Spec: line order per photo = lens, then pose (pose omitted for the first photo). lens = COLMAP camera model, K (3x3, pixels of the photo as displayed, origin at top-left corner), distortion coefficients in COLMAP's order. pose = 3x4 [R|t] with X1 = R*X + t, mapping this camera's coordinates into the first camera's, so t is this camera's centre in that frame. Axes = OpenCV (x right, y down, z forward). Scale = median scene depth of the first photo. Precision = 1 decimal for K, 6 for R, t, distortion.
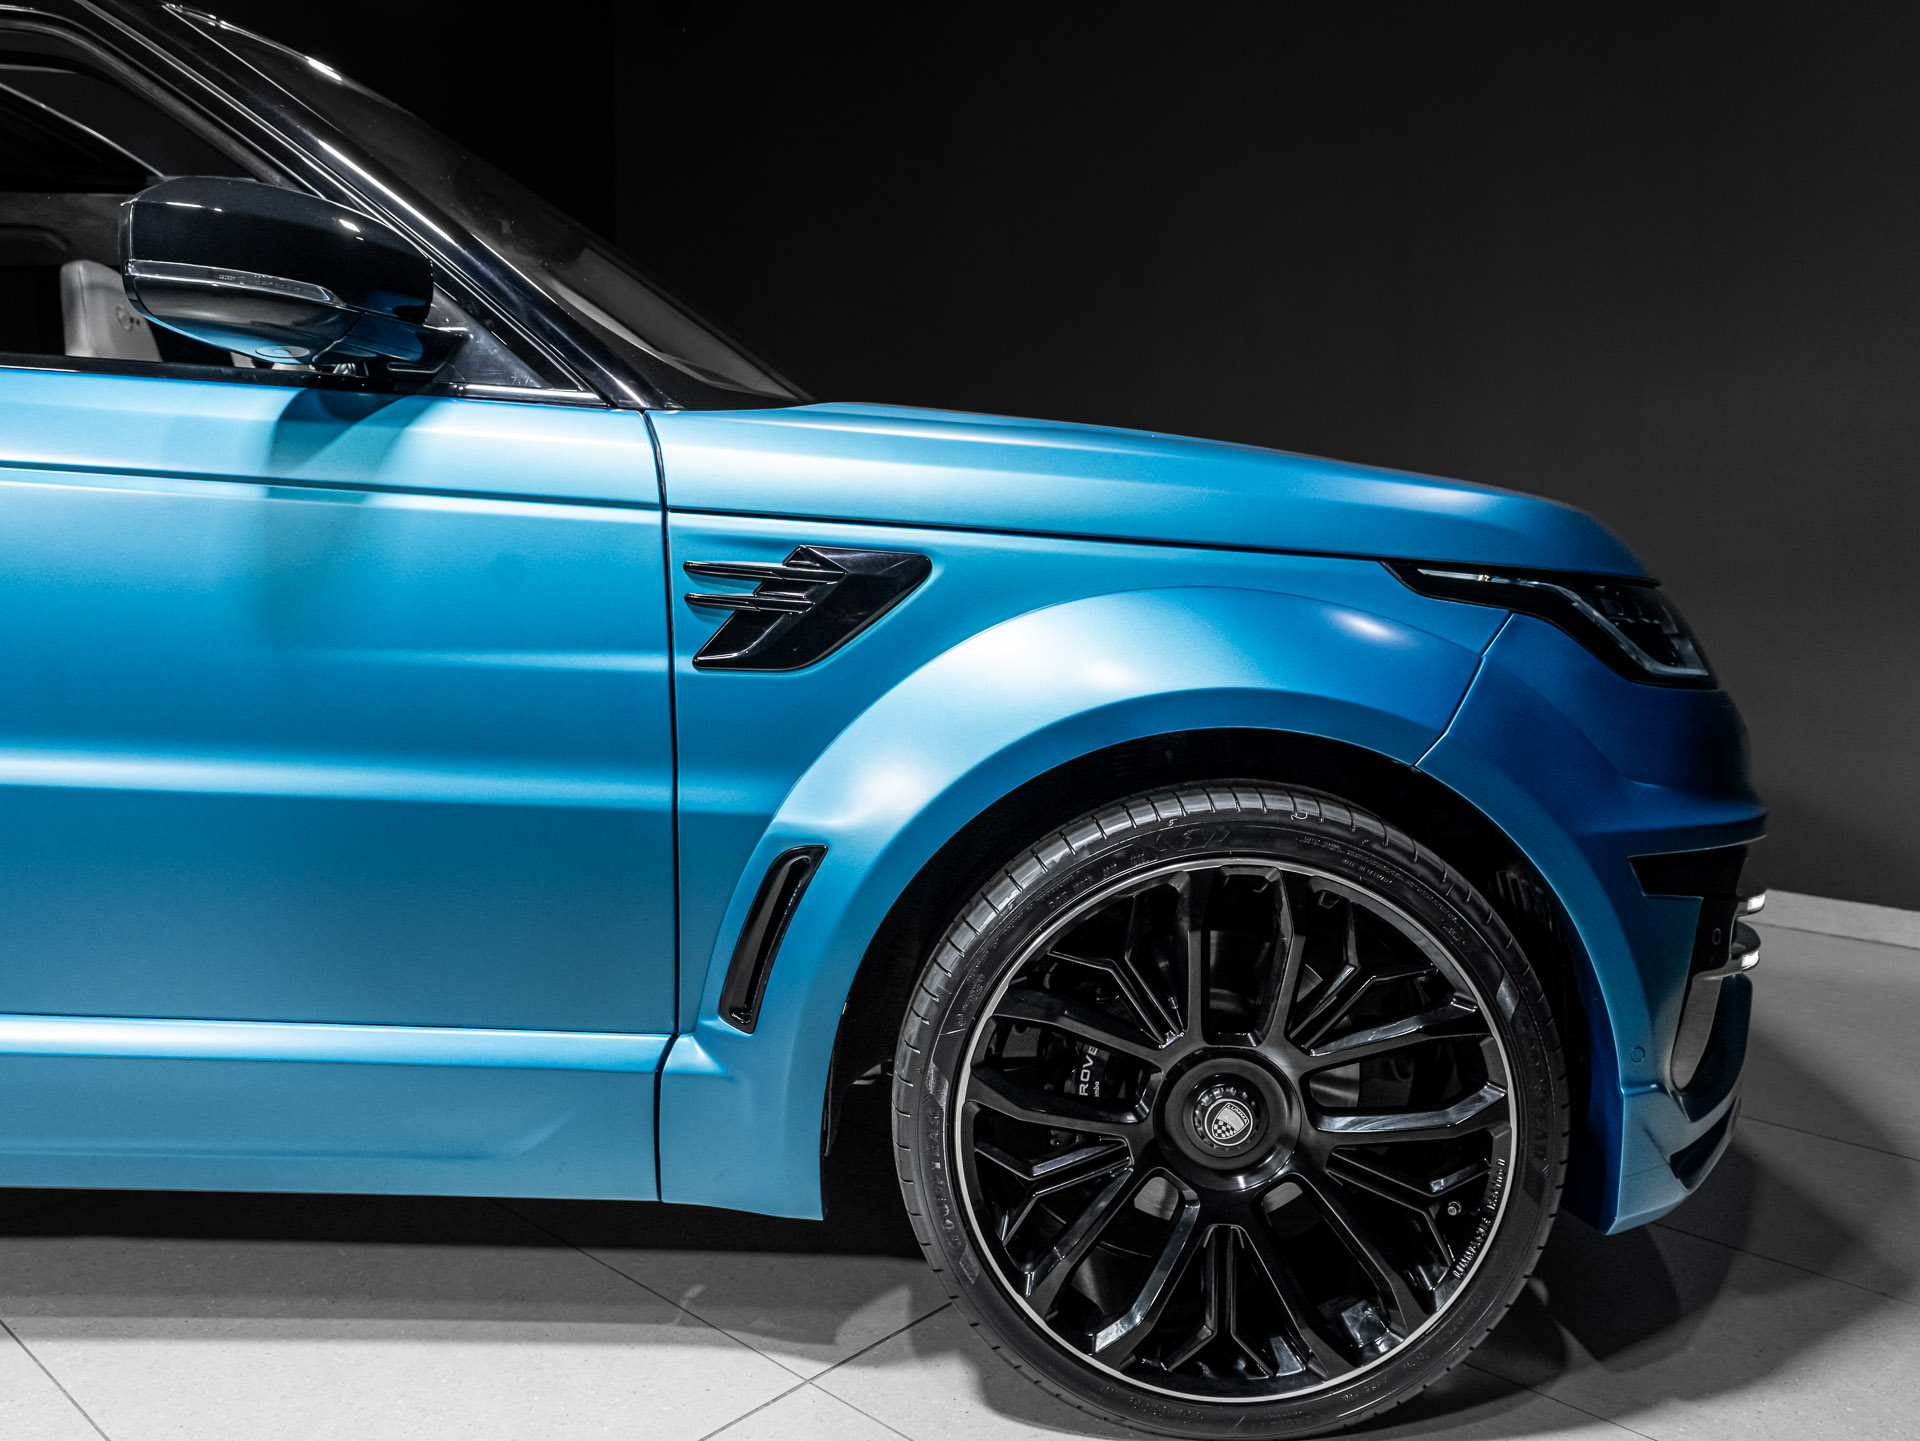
lens RADIAL K [[1422.1, 0, 960.0], [0, 1422.1, 720.5], [0, 0, 1]] dist [0.029557, 0.004479]
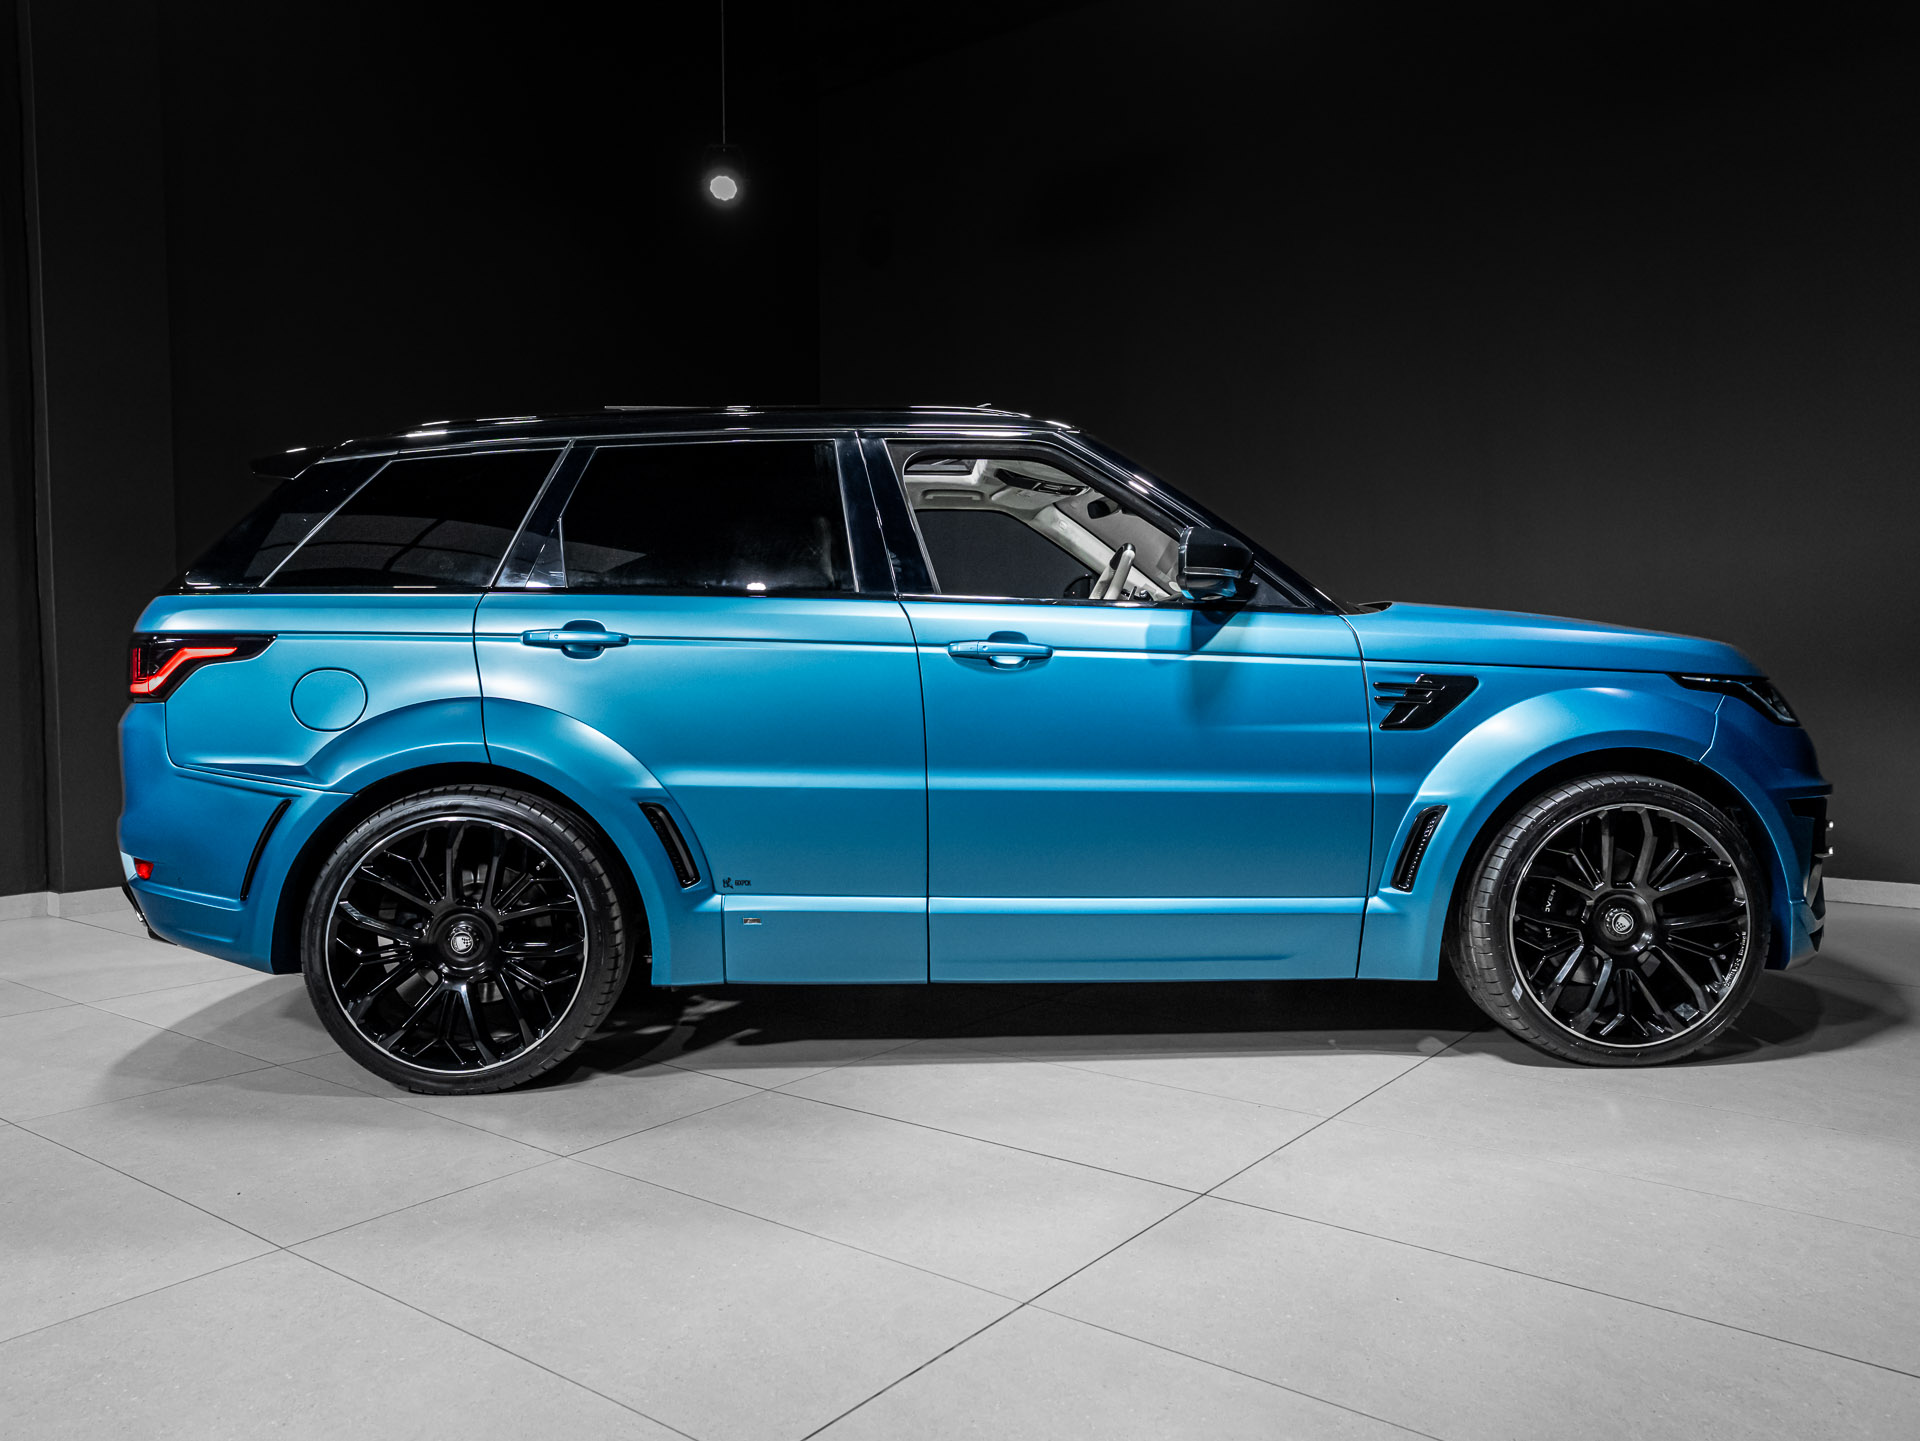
lens RADIAL K [[1422.1, 0, 960.0], [0, 1422.1, 720.5], [0, 0, 1]] dist [0.029557, 0.004479]
pose [[0.997078, -0.029254, 0.070563, -1.008438], [0.033755, 0.997413, -0.063460, 0.070292], [-0.068524, 0.065656, 0.995487, -1.205803]]
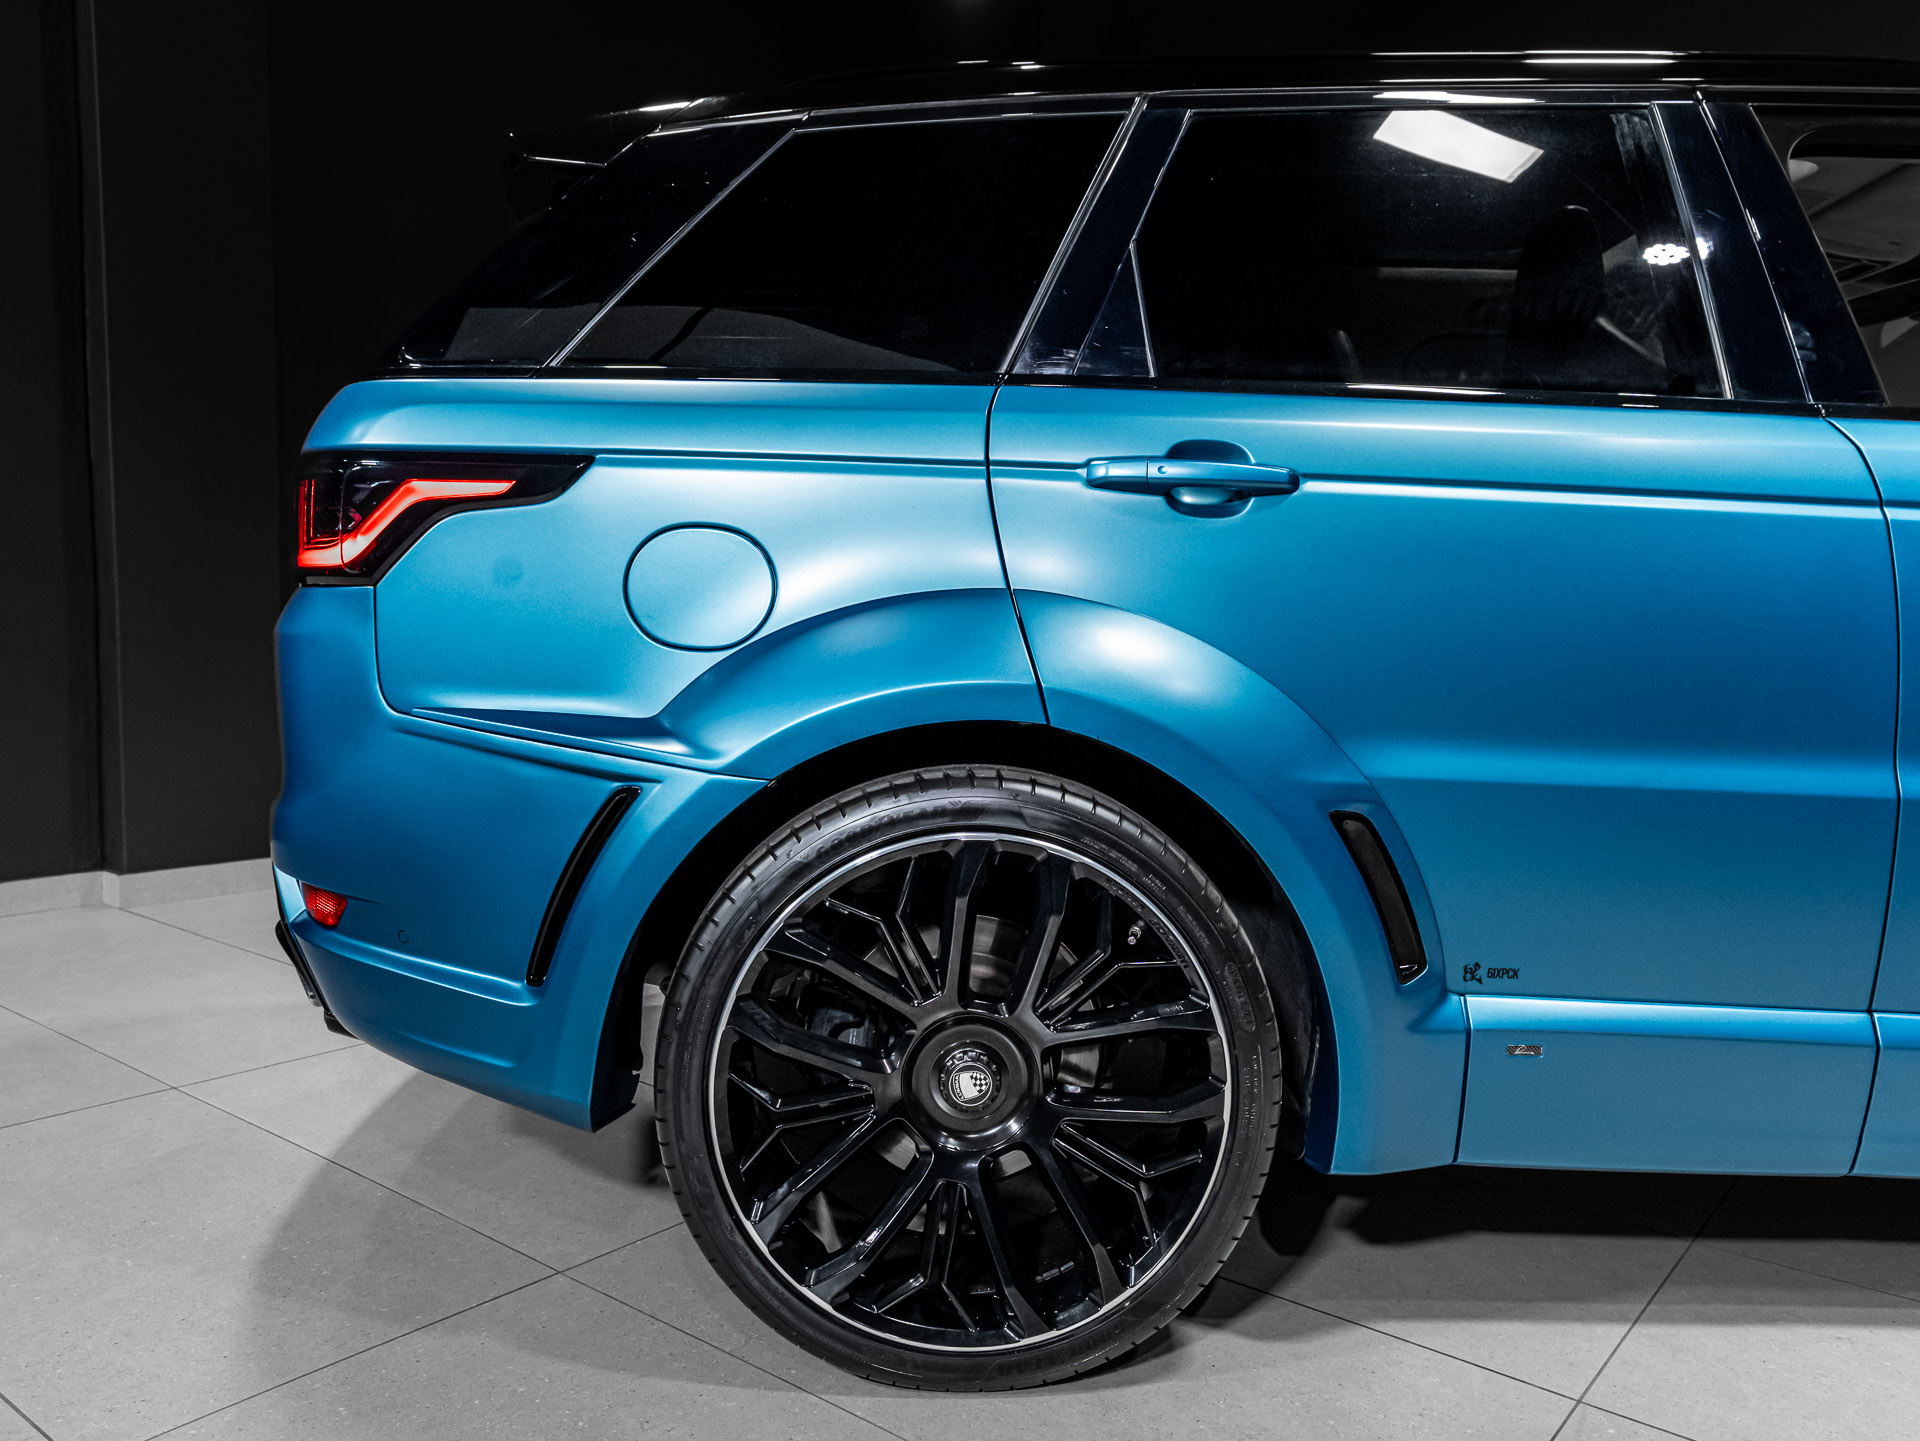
lens RADIAL K [[1422.1, 0, 960.0], [0, 1422.1, 720.5], [0, 0, 1]] dist [0.029557, 0.004479]
pose [[0.998288, -0.006520, 0.058125, -1.684401], [0.008011, 0.999644, -0.025452, -0.002286], [-0.057939, 0.025874, 0.997985, -0.055236]]
